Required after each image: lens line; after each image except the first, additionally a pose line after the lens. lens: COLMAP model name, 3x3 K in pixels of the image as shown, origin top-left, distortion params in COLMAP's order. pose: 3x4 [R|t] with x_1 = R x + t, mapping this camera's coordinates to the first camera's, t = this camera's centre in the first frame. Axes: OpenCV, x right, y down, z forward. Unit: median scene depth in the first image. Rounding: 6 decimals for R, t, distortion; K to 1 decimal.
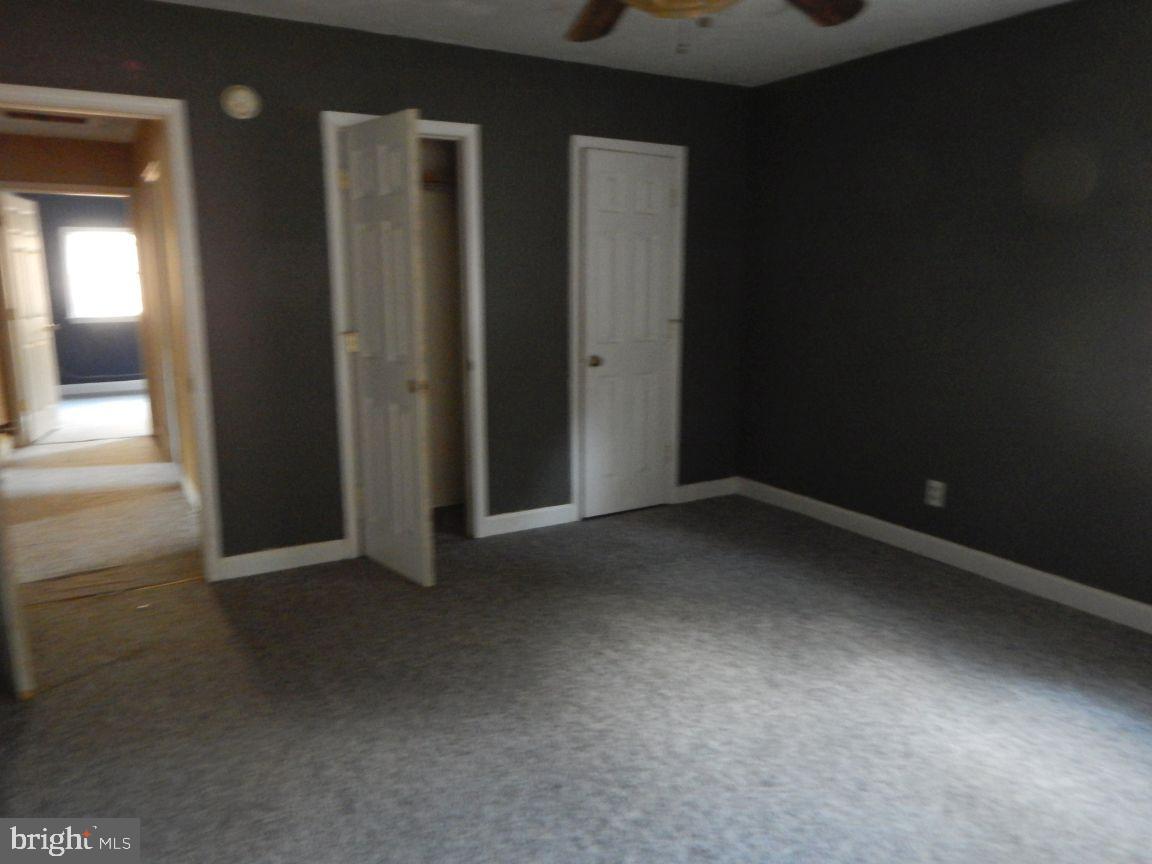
lens RADIAL K [[845.4, 0, 578.3], [0, 845.4, 437.9], [0, 0, 1]] dist [-0.000090, -0.004443]
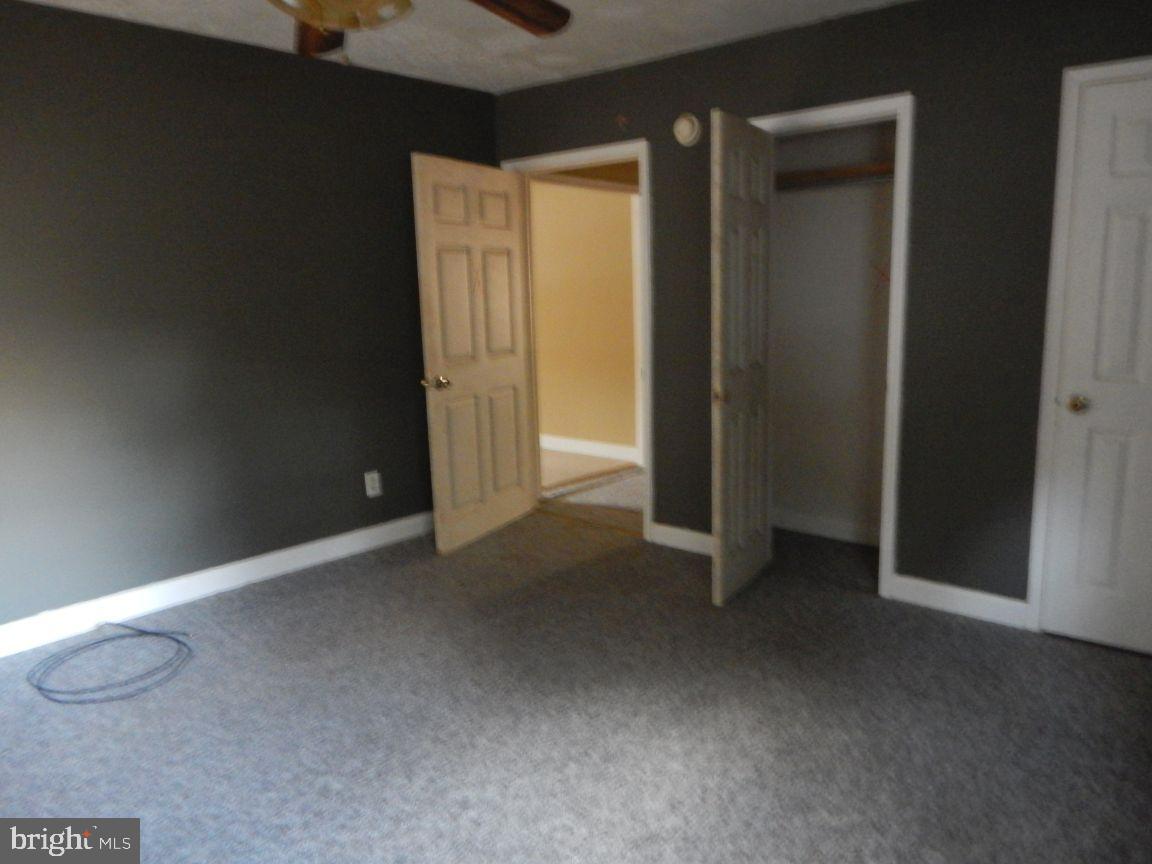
lens RADIAL K [[845.4, 0, 578.7], [0, 845.4, 426.3], [0, 0, 1]] dist [-0.000090, -0.004443]
pose [[0.315488, 0.147802, -0.937348, 0.807233], [-0.164185, 0.981400, 0.099487, -0.116280], [0.934618, 0.122511, 0.333887, 0.642076]]
